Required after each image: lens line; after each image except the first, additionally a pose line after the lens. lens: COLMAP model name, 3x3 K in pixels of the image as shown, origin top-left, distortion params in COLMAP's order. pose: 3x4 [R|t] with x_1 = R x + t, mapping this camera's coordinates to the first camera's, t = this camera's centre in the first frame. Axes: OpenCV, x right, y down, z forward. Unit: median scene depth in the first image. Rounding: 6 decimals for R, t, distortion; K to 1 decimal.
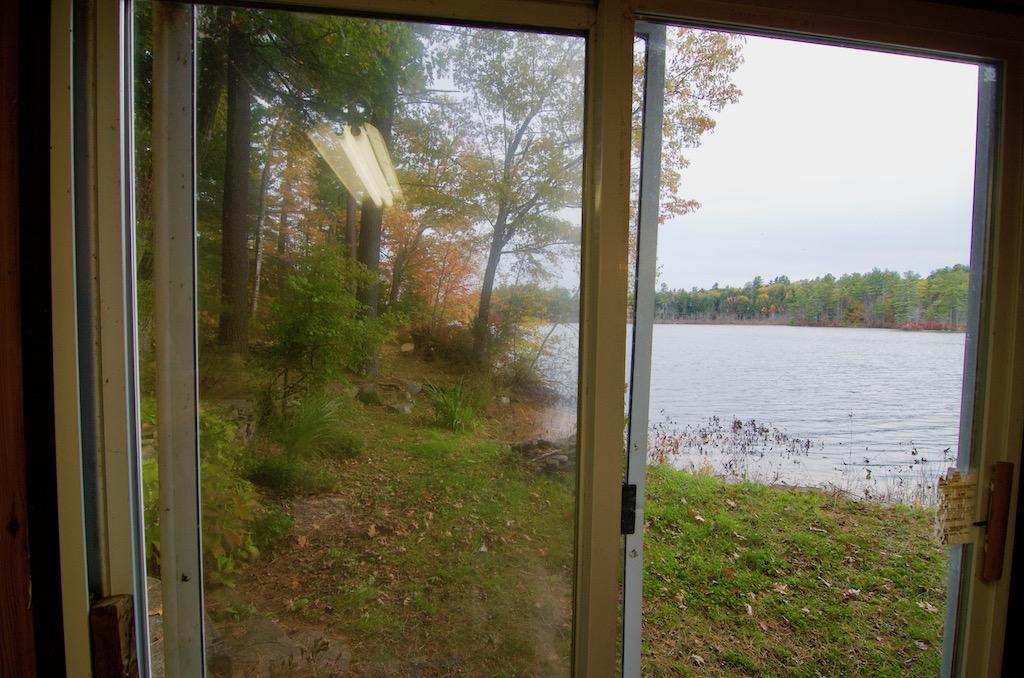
lens RADIAL K [[495.5, 0, 513.4], [0, 495.5, 341.4], [0, 0, 1]] dist [-0.014443, -0.000735]
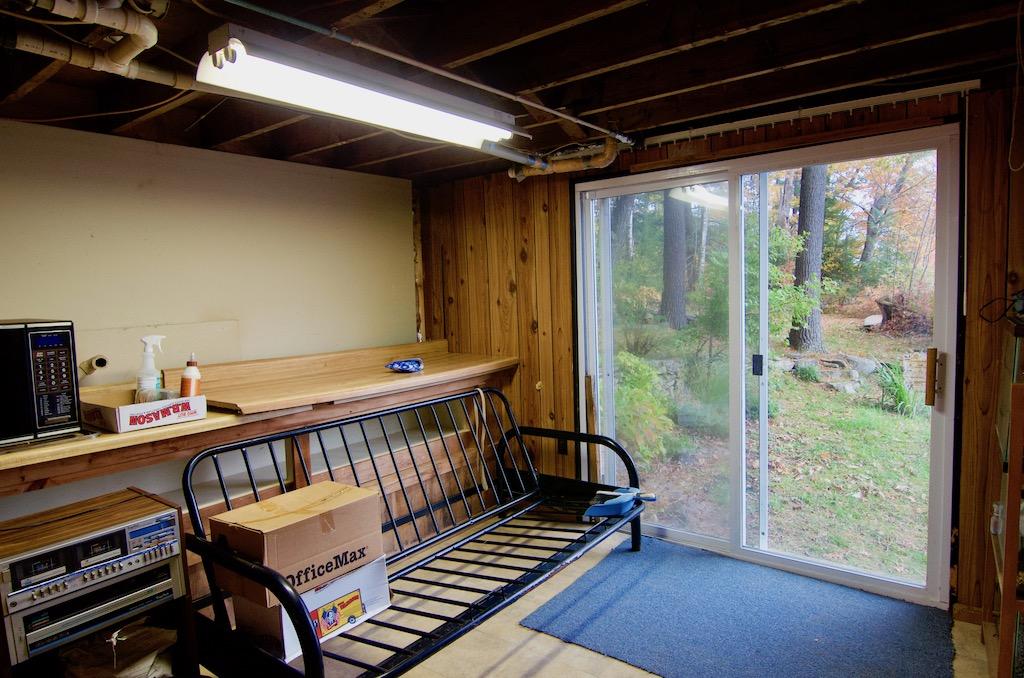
lens RADIAL K [[620.9, 0, 512.2], [0, 620.9, 340.4], [0, 0, 1]] dist [0.001717, 0.000383]
pose [[0.699135, 0.015395, -0.714824, 0.221787], [0.010376, 0.999444, 0.031673, 0.015756], [0.714914, -0.029560, 0.698587, -0.282278]]
